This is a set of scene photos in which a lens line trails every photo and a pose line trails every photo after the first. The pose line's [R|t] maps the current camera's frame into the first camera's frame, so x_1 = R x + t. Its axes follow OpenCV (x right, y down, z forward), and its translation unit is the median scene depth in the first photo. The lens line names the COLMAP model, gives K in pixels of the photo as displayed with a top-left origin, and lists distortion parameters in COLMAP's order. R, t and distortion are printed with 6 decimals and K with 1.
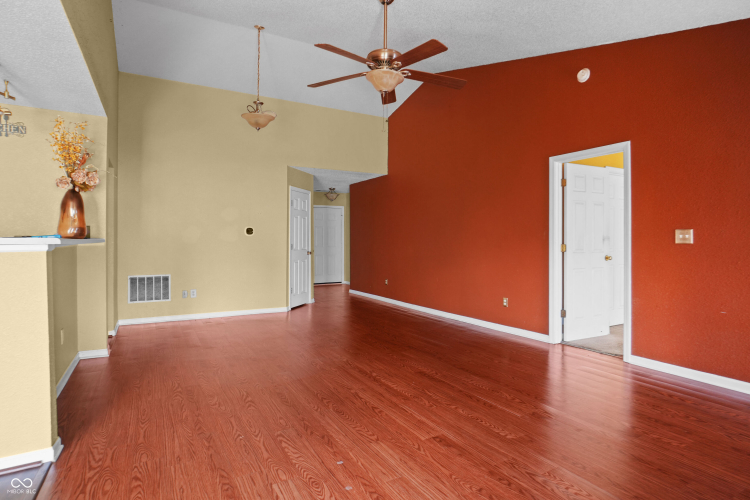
lens RADIAL K [[401.1, 0, 377.6], [0, 401.1, 241.6], [0, 0, 1]] dist [-0.014556, 0.000666]
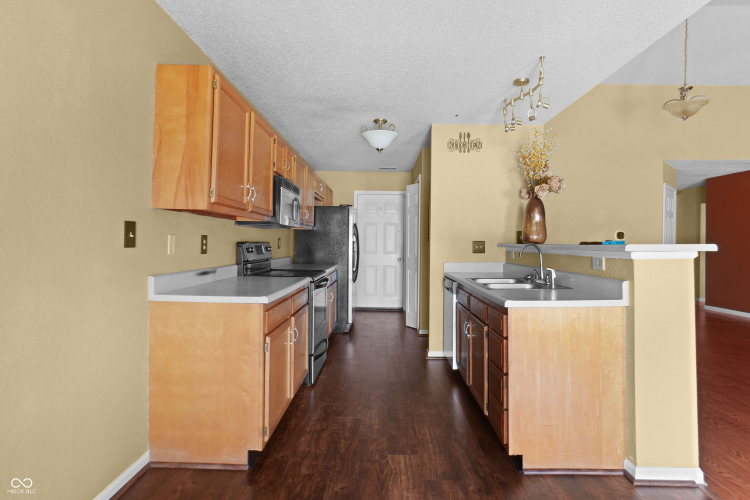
lens RADIAL K [[401.1, 0, 377.6], [0, 401.1, 241.6], [0, 0, 1]] dist [-0.014556, 0.000666]
pose [[0.858274, 0.004817, -0.513169, -0.564198], [-0.008982, 0.999944, -0.005635, -0.002326], [0.513113, 0.009445, 0.858269, -0.109827]]
